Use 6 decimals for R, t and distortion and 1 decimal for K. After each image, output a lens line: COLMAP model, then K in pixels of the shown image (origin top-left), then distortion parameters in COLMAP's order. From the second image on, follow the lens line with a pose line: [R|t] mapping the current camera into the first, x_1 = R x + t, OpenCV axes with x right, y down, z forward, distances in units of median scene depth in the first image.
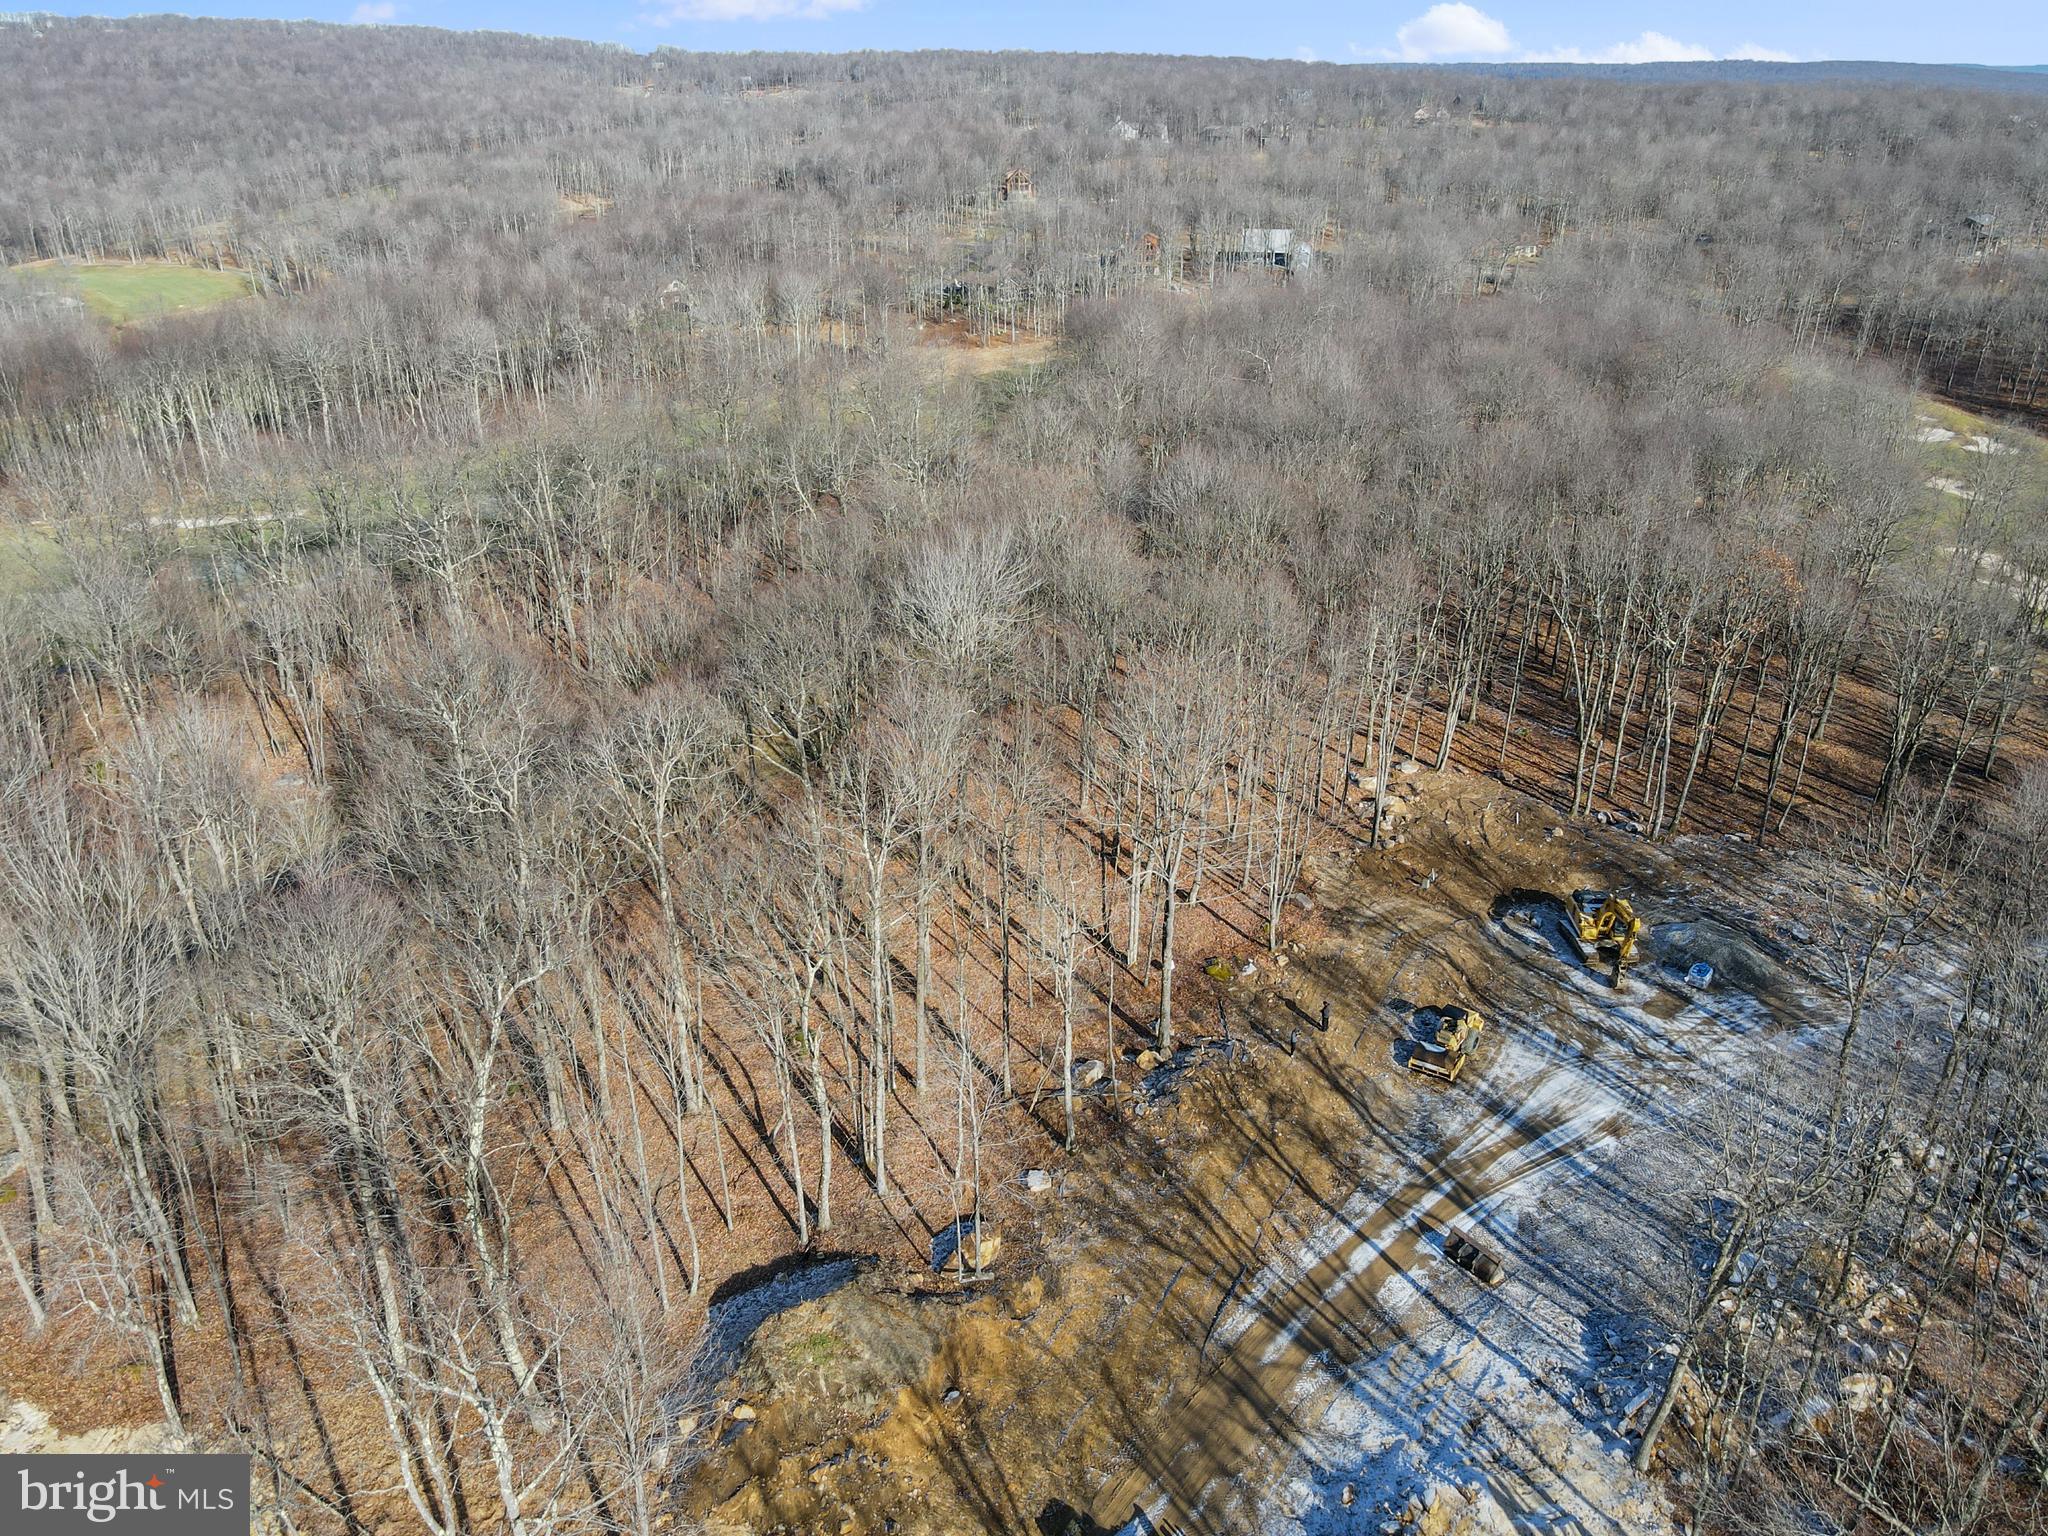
lens RADIAL K [[1500.8, 0, 1024.0], [0, 1500.8, 768.0], [0, 0, 1]] dist [-0.026941, 0.048909]
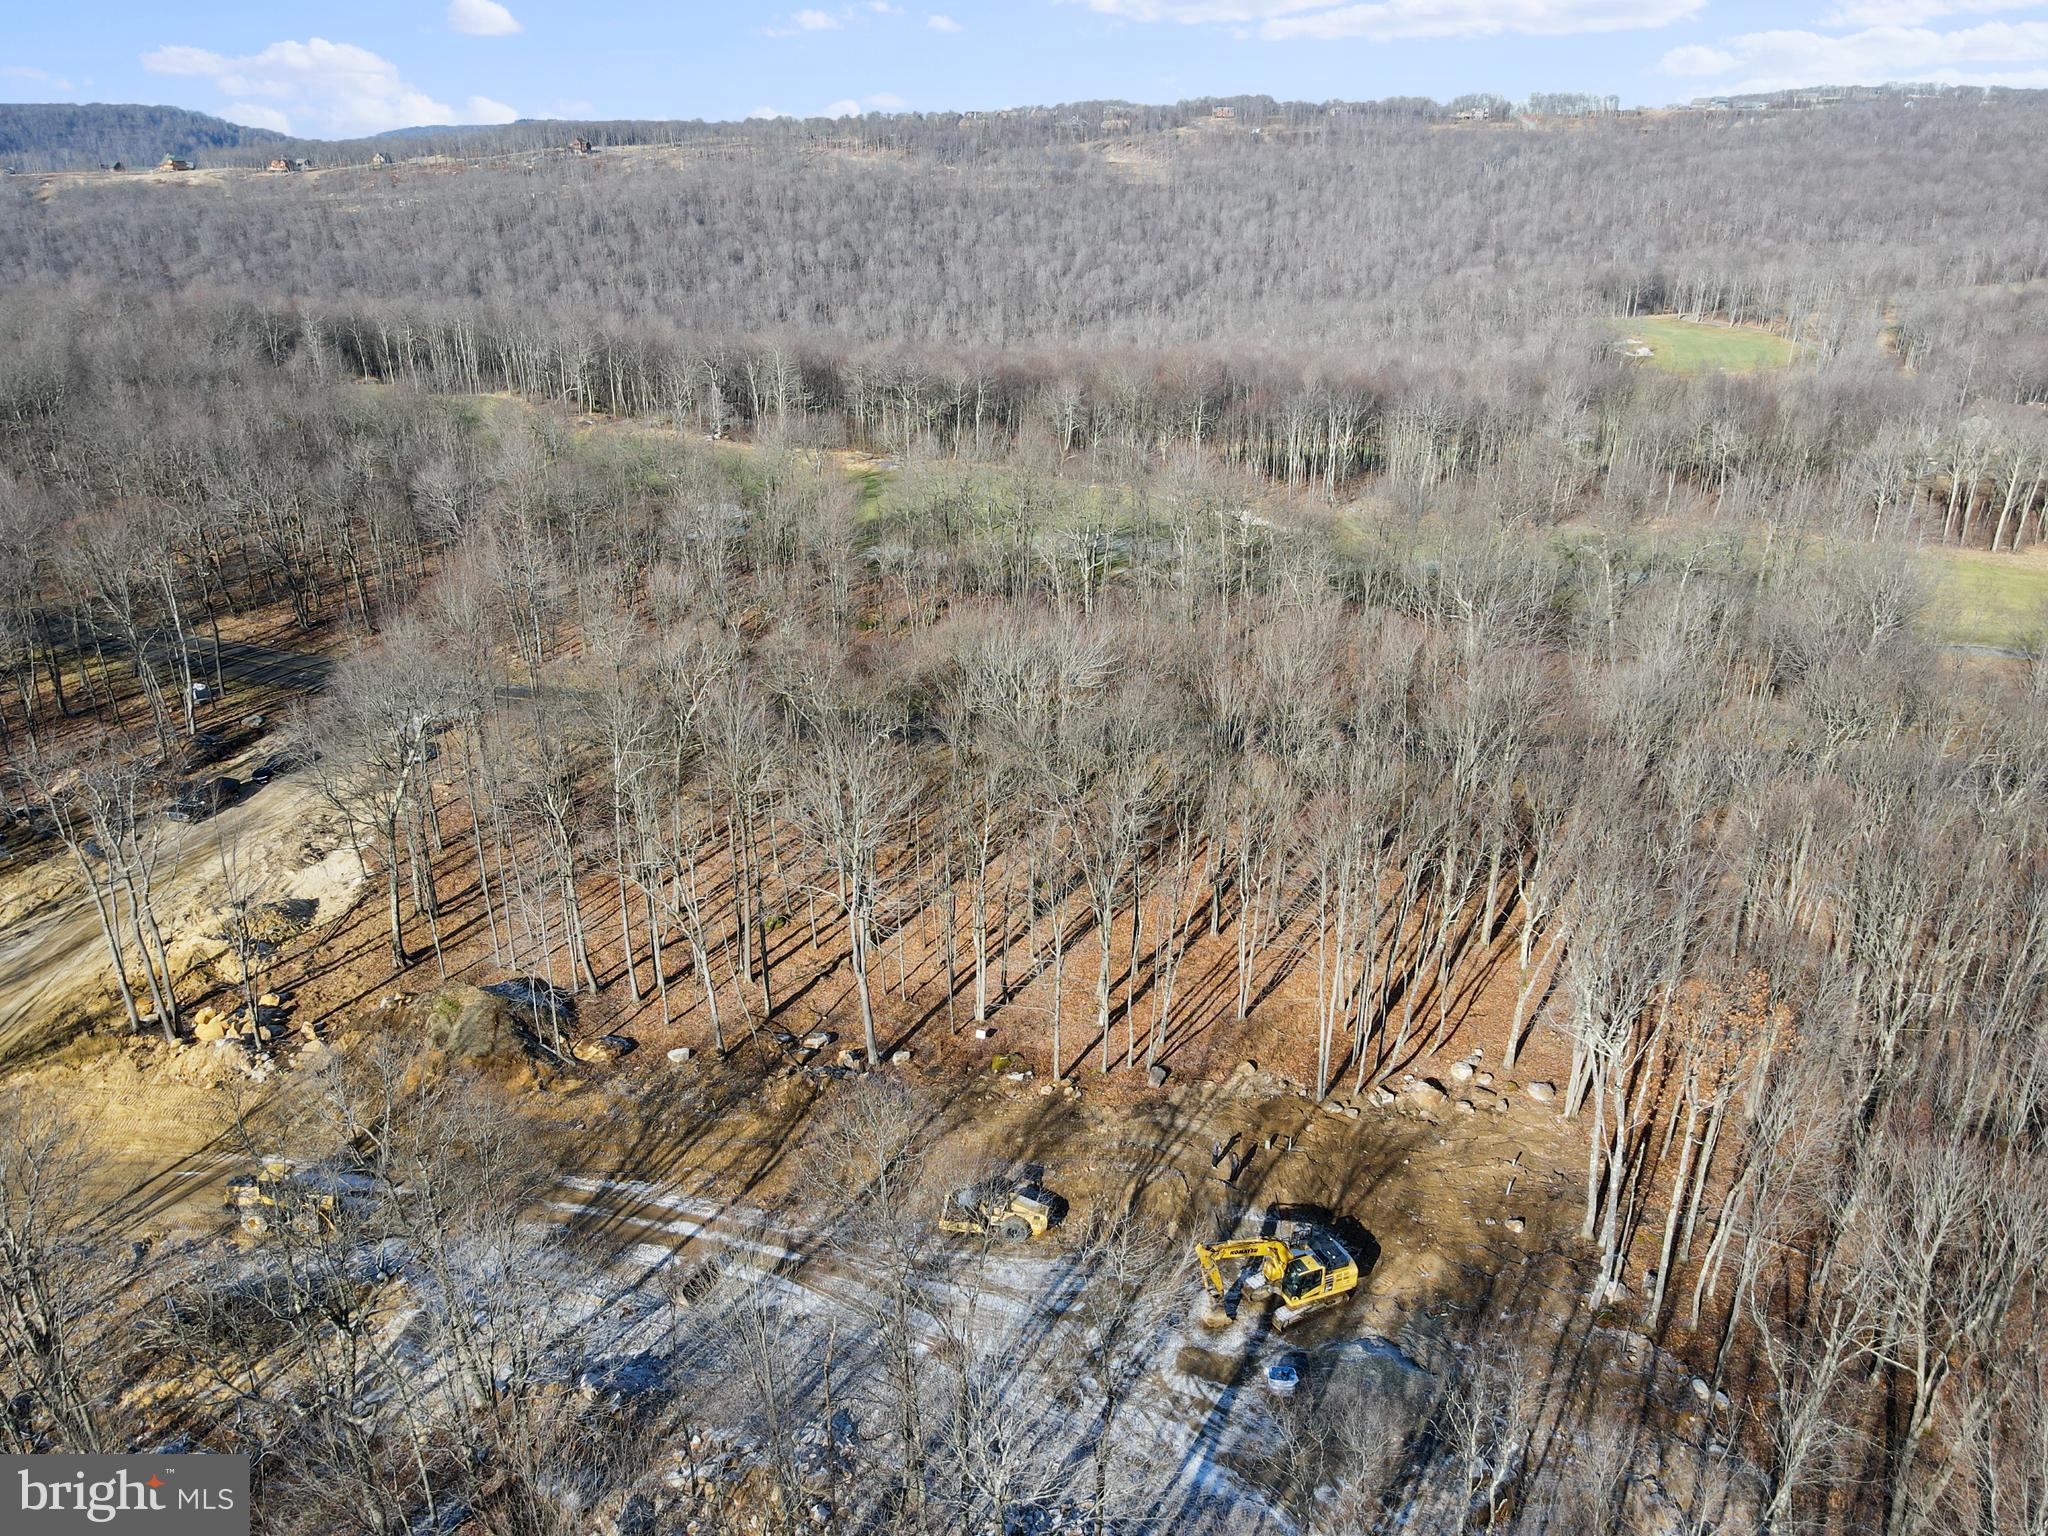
lens RADIAL K [[1505.3, 0, 1025.4], [0, 1505.3, 751.6], [0, 0, 1]] dist [0.009313, 0.018625]
pose [[0.464208, 0.346093, -0.815310, 1.020027], [-0.384428, 0.908005, 0.166562, -0.274868], [0.797951, 0.236108, 0.554551, 0.389312]]
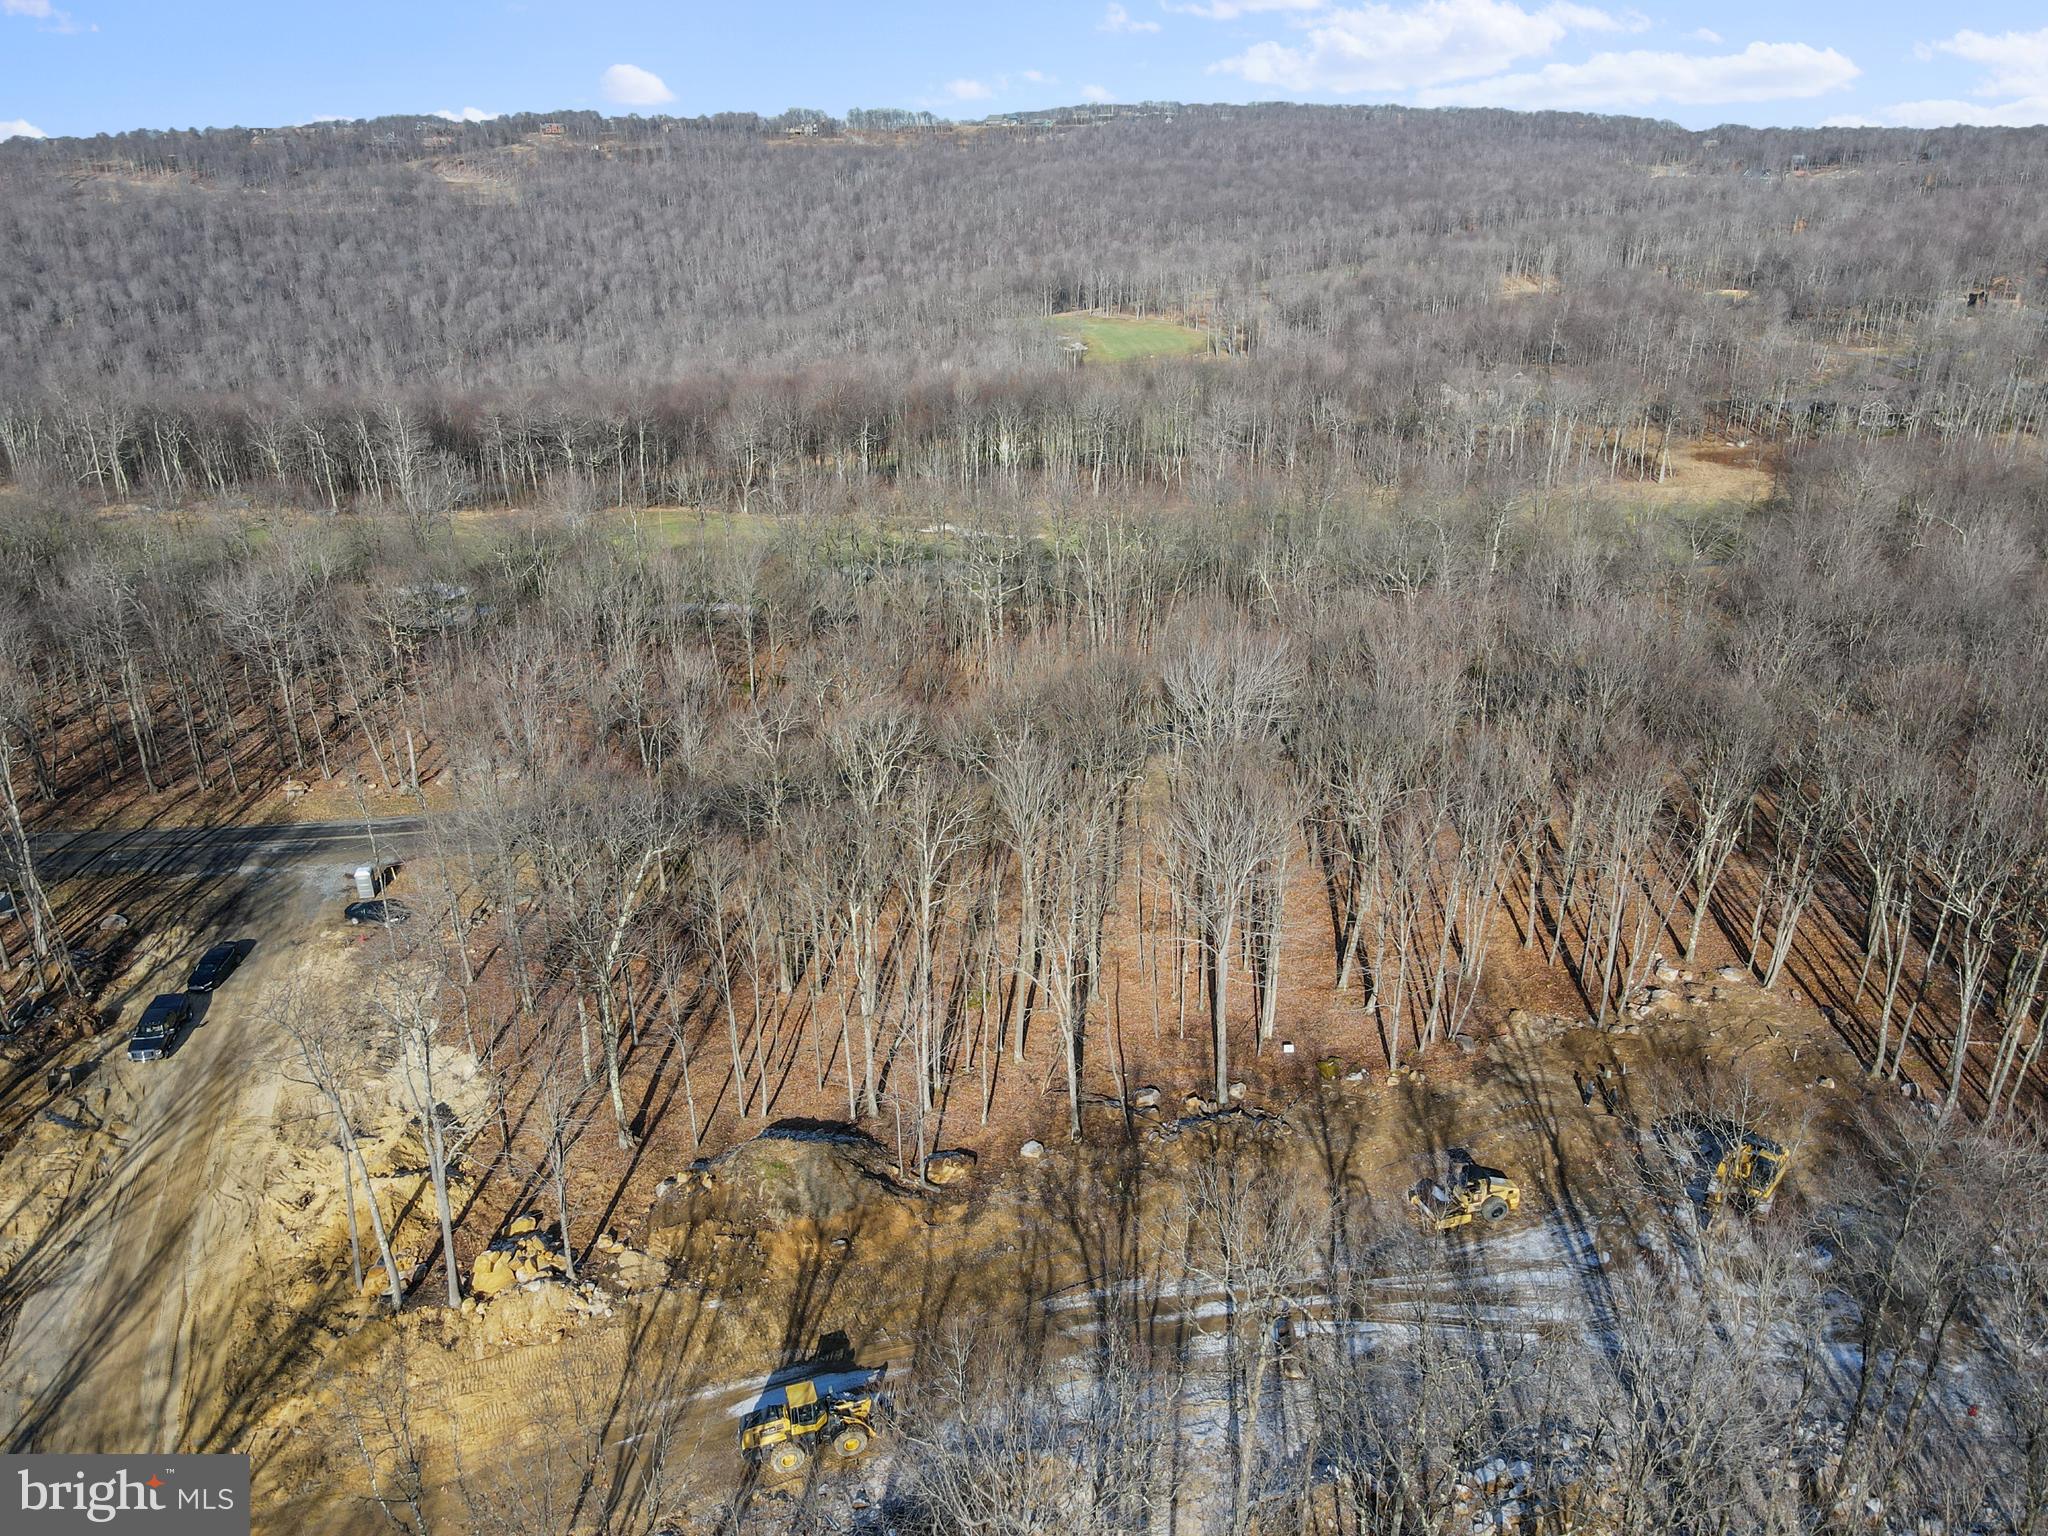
lens RADIAL K [[1505.3, 0, 1025.4], [0, 1505.3, 751.6], [0, 0, 1]] dist [0.009313, 0.018625]
pose [[0.797873, 0.225780, -0.558948, 0.560154], [-0.253969, 0.966807, 0.028001, -0.069150], [0.546717, 0.119614, 0.828730, -0.074038]]
